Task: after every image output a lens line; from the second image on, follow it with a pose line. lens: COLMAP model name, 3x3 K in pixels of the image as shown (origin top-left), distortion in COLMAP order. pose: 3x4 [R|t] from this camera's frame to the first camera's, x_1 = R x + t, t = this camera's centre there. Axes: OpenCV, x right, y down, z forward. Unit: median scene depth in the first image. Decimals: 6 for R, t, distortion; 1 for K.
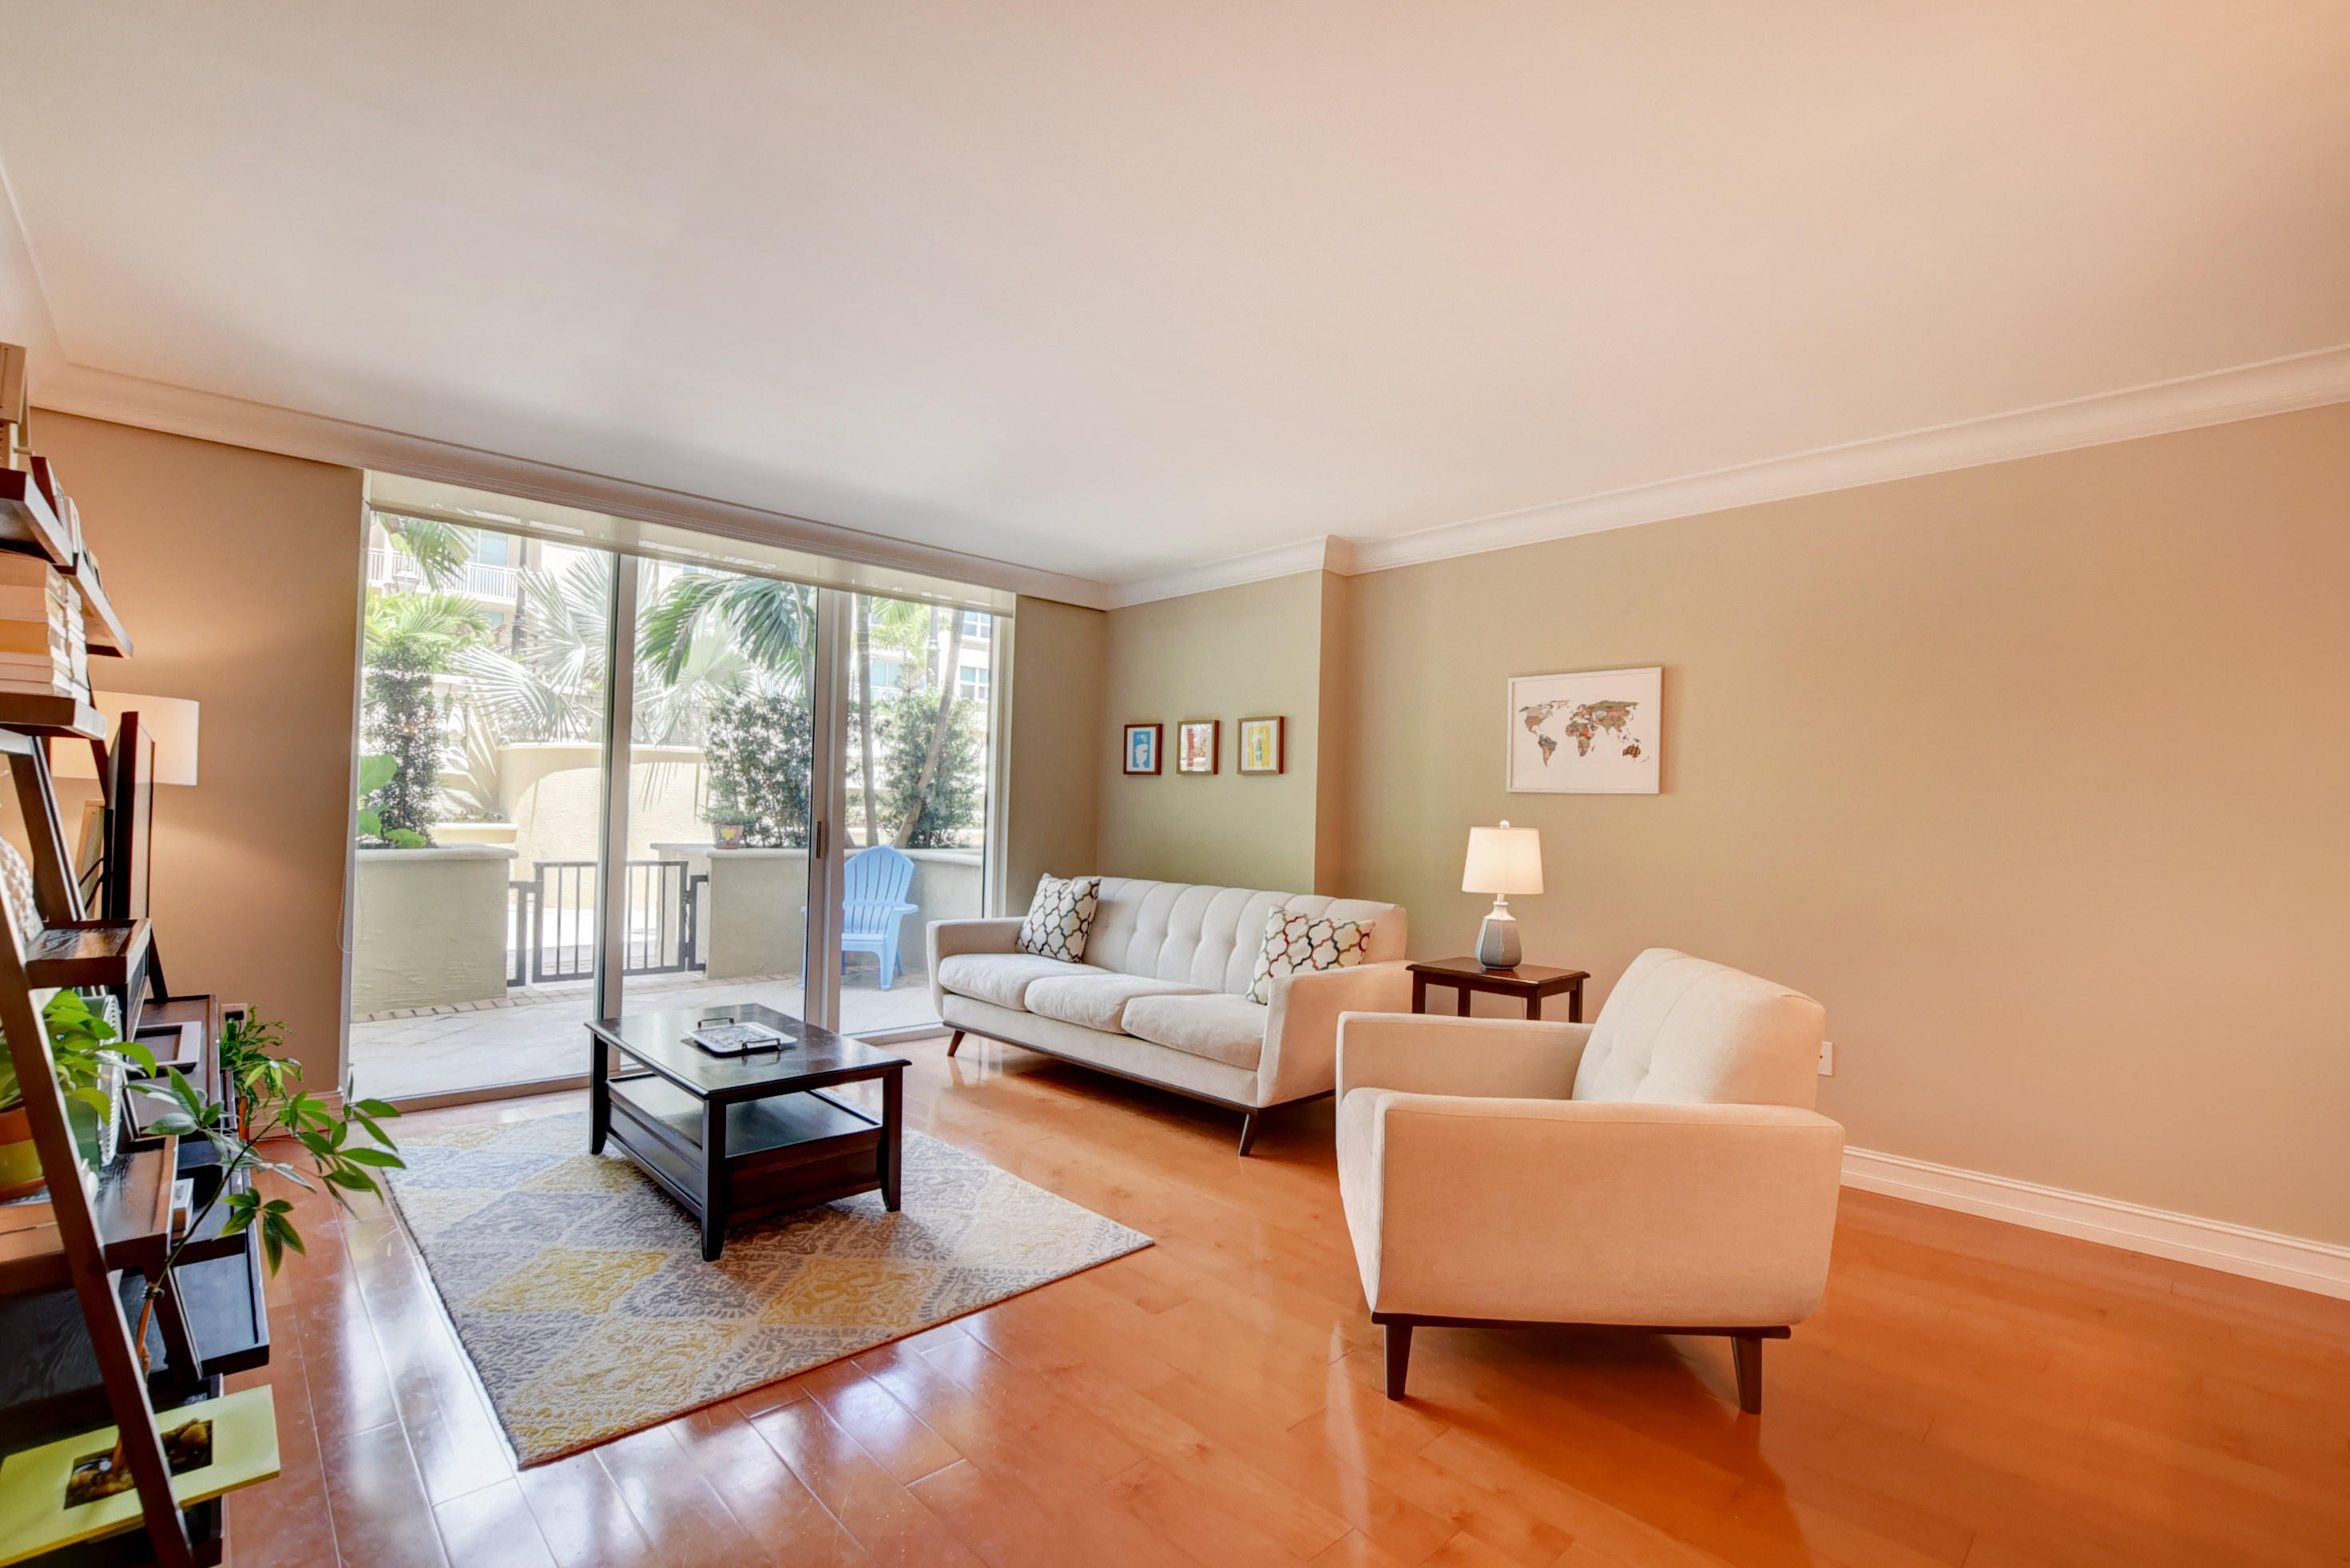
lens RADIAL K [[1044.6, 0, 1179.7], [0, 1044.6, 799.0], [0, 0, 1]] dist [-0.030355, 0.004277]
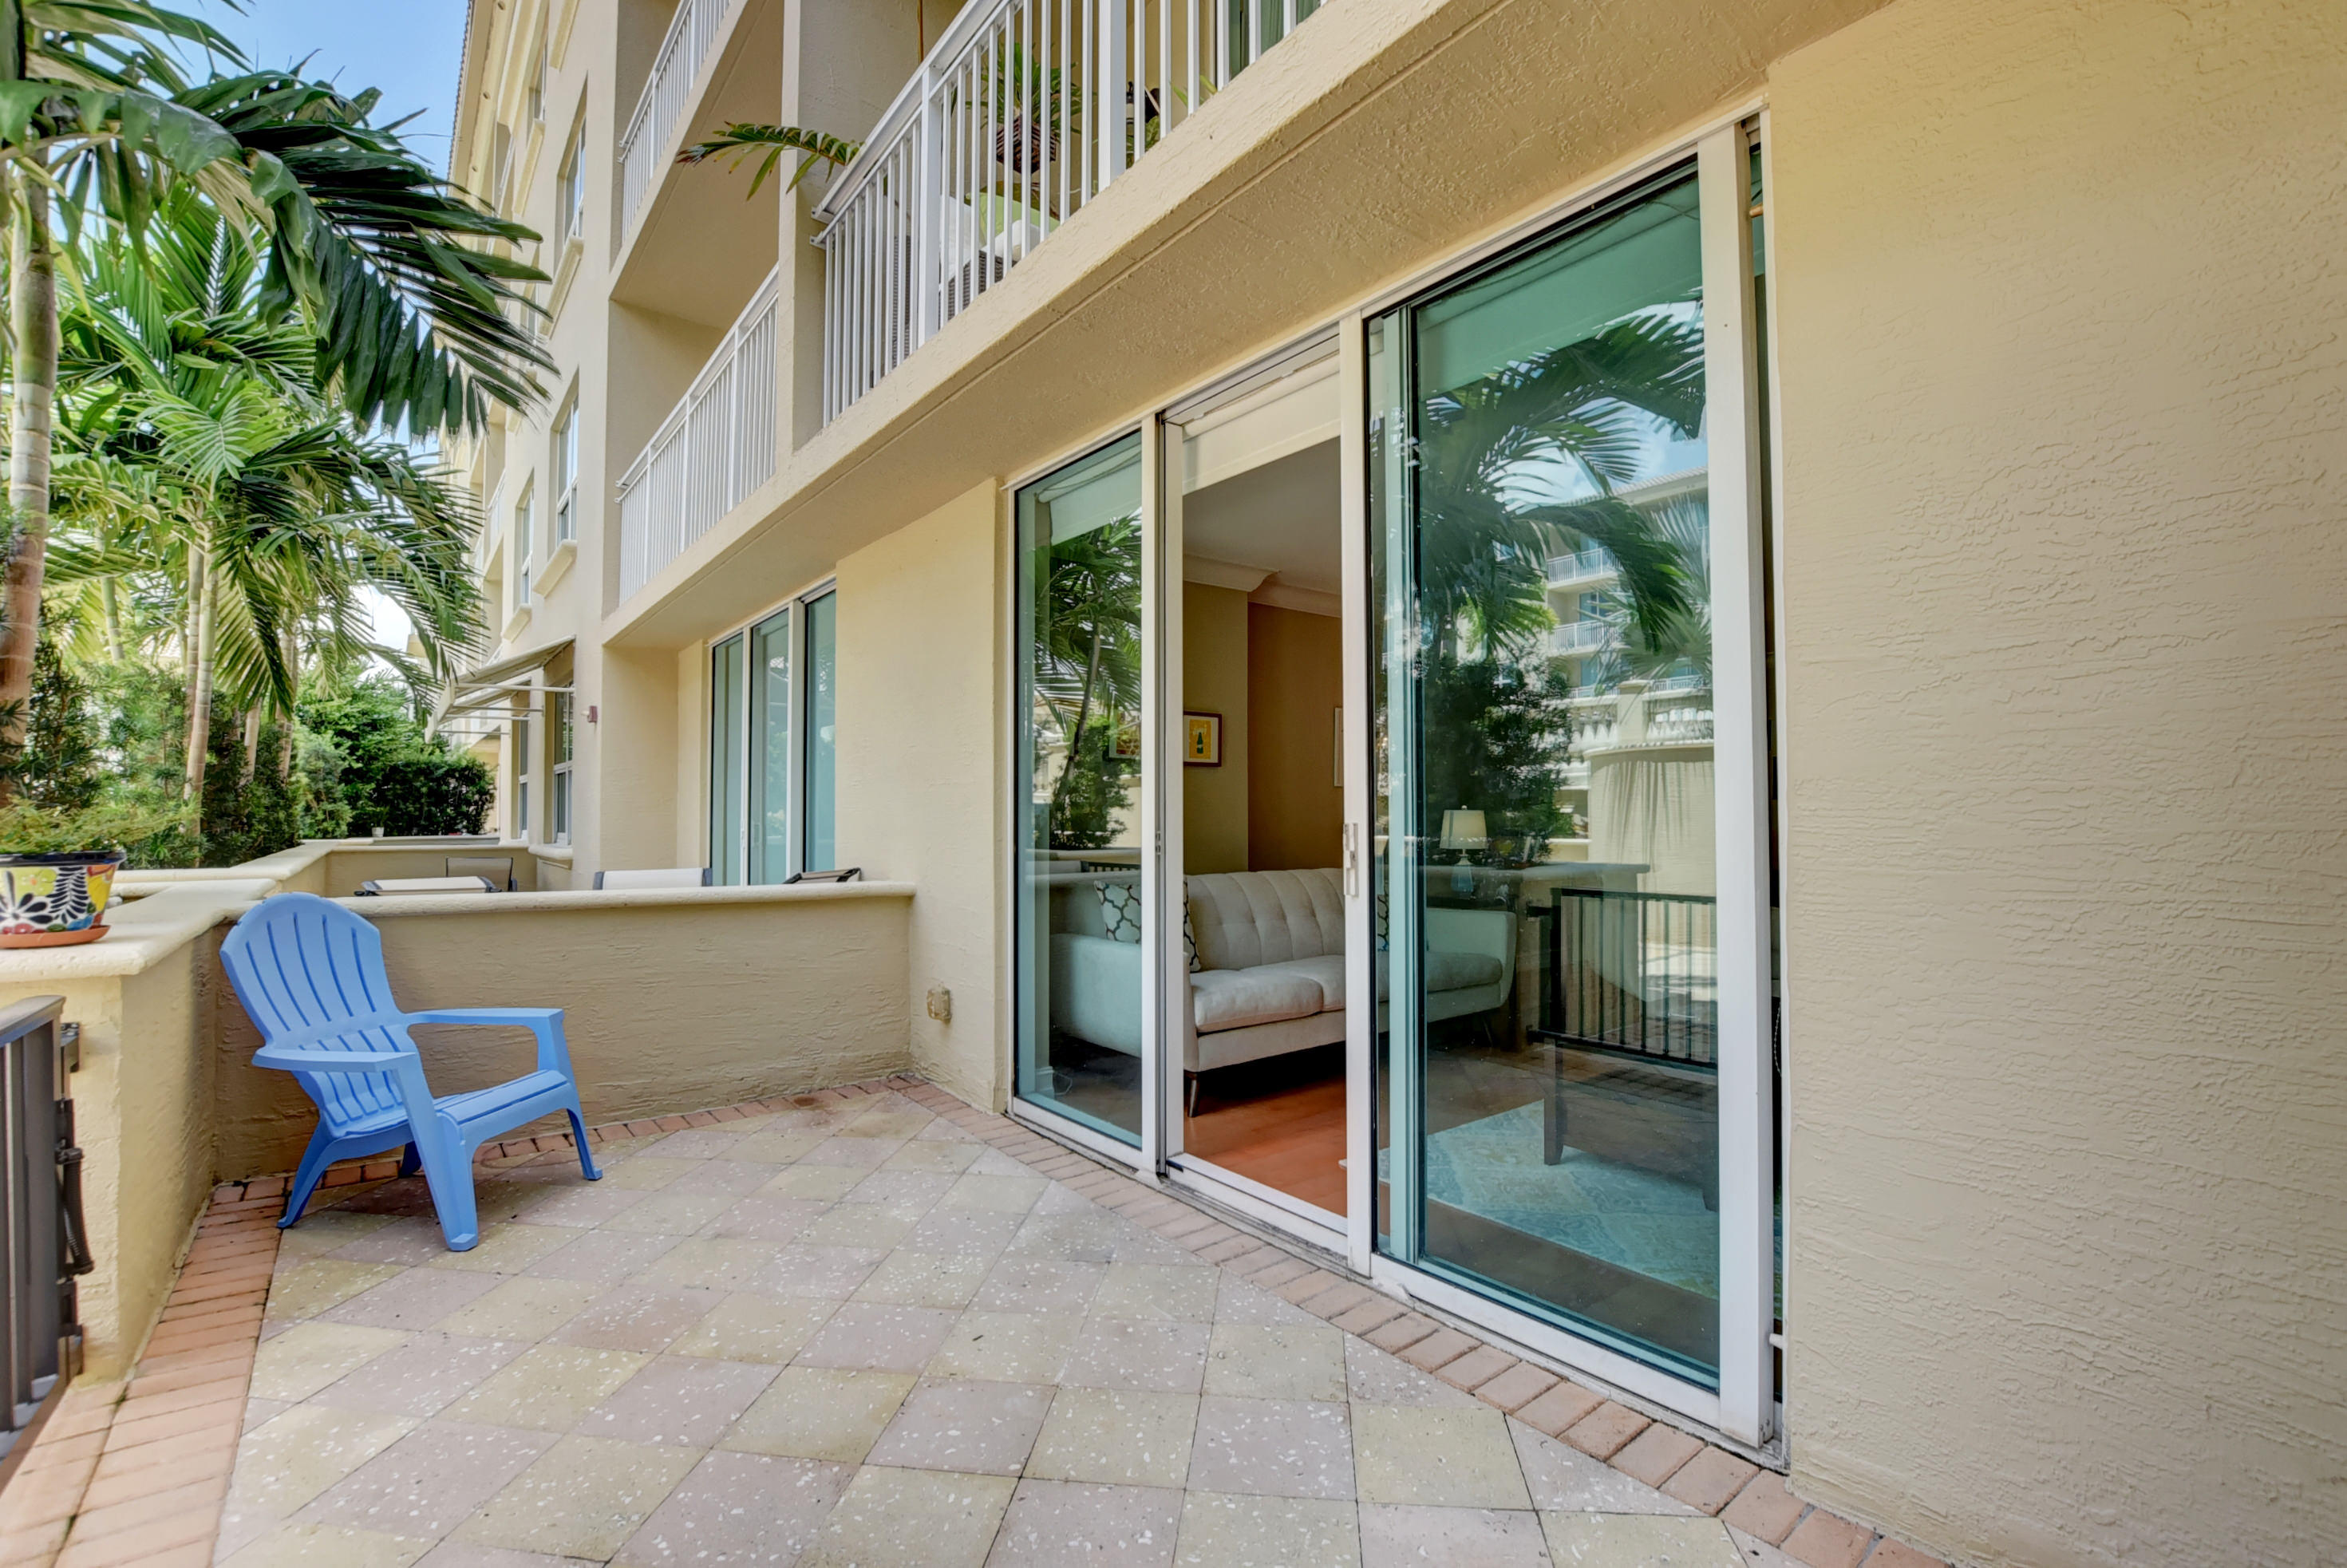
lens RADIAL K [[1043.2, 0, 1178.2], [0, 1043.2, 799.0], [0, 0, 1]] dist [-0.030355, 0.004277]
pose [[0.098716, -0.008802, 0.995077, -0.926507], [-0.011230, 0.999887, 0.009959, -0.000114], [-0.995052, -0.012158, 0.098606, 0.870054]]
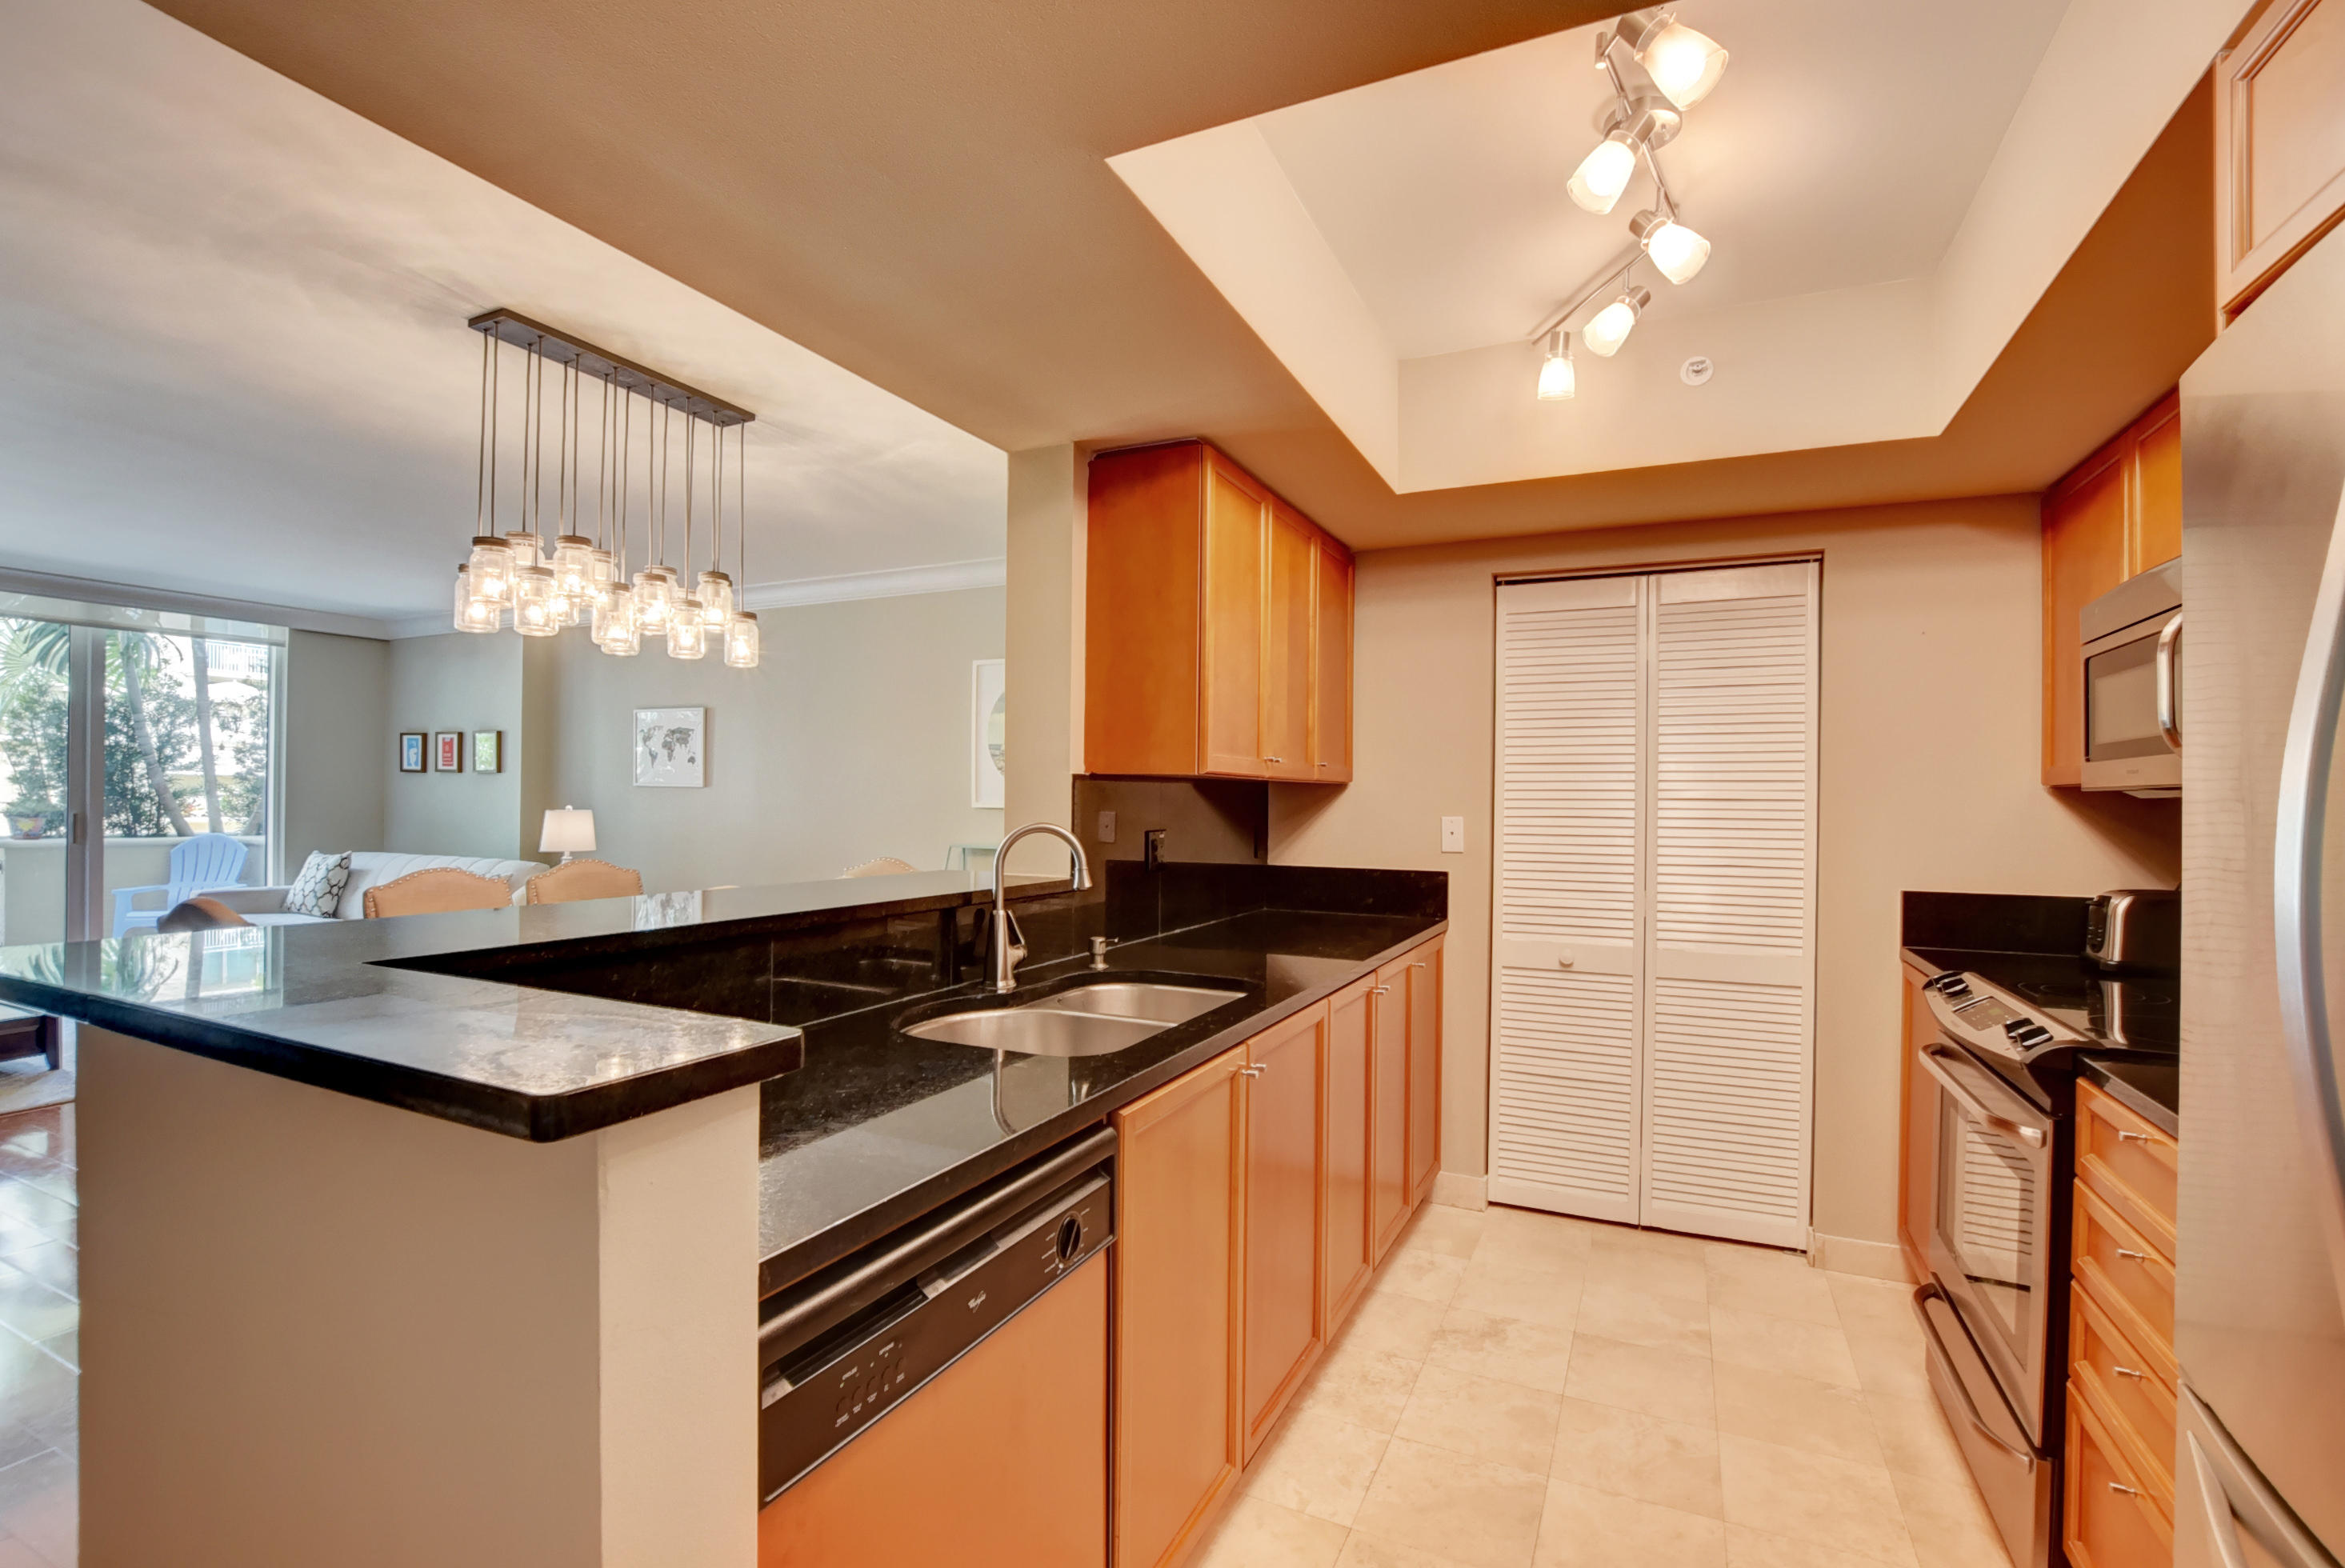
lens RADIAL K [[1042.3, 0, 1177.2], [0, 1042.3, 799.0], [0, 0, 1]] dist [-0.030355, 0.004277]
pose [[0.935200, -0.014015, 0.353843, 0.420049], [0.006543, 0.999730, 0.022302, -0.012721], [-0.354060, -0.018542, 0.935039, -0.540663]]
